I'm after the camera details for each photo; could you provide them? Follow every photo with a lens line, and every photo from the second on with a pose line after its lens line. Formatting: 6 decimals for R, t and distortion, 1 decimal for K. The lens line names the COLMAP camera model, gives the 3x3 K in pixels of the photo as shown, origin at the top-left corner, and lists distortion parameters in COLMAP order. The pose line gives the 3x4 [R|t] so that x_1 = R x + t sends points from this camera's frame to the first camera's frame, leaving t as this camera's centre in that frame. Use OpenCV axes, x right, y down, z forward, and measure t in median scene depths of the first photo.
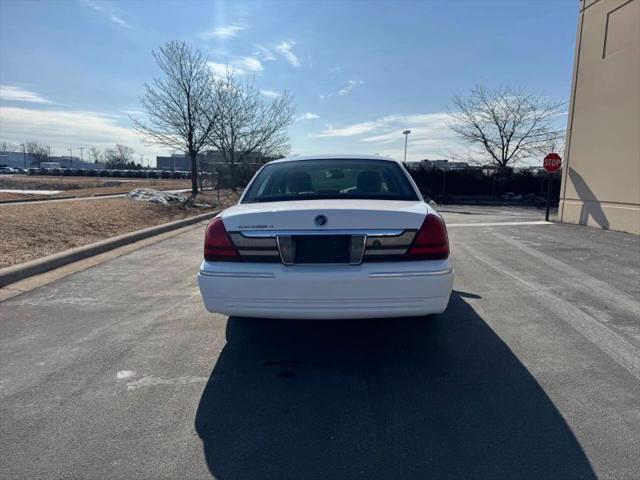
lens RADIAL K [[451.0, 0, 321.9], [0, 451.0, 241.9], [0, 0, 1]] dist [0.041368, -0.051322]
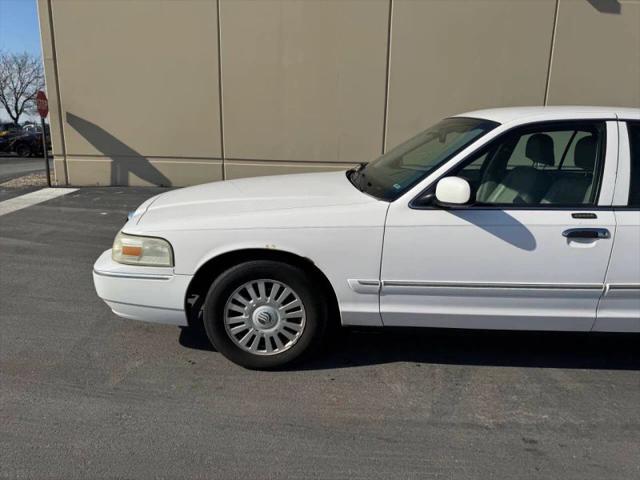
lens RADIAL K [[451.0, 0, 322.4], [0, 451.0, 241.4], [0, 0, 1]] dist [0.041368, -0.051322]
pose [[-0.065612, -0.236347, 0.969451, -0.300896], [0.109479, 0.963974, 0.242421, -0.105920], [-0.991821, 0.122040, -0.037373, 0.711532]]
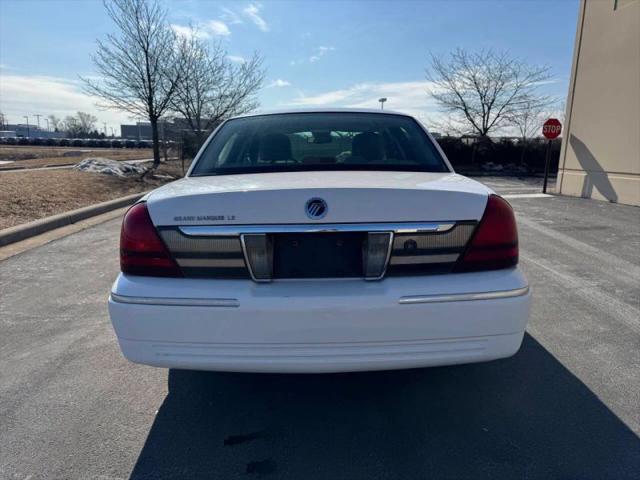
lens RADIAL K [[451.0, 0, 325.6], [0, 451.0, 243.7], [0, 0, 1]] dist [0.041368, -0.051322]
pose [[0.997813, -0.012431, 0.064927, -0.008734], [0.008011, 0.997660, 0.067905, -0.012128], [-0.065619, -0.067237, 0.995577, 0.124098]]
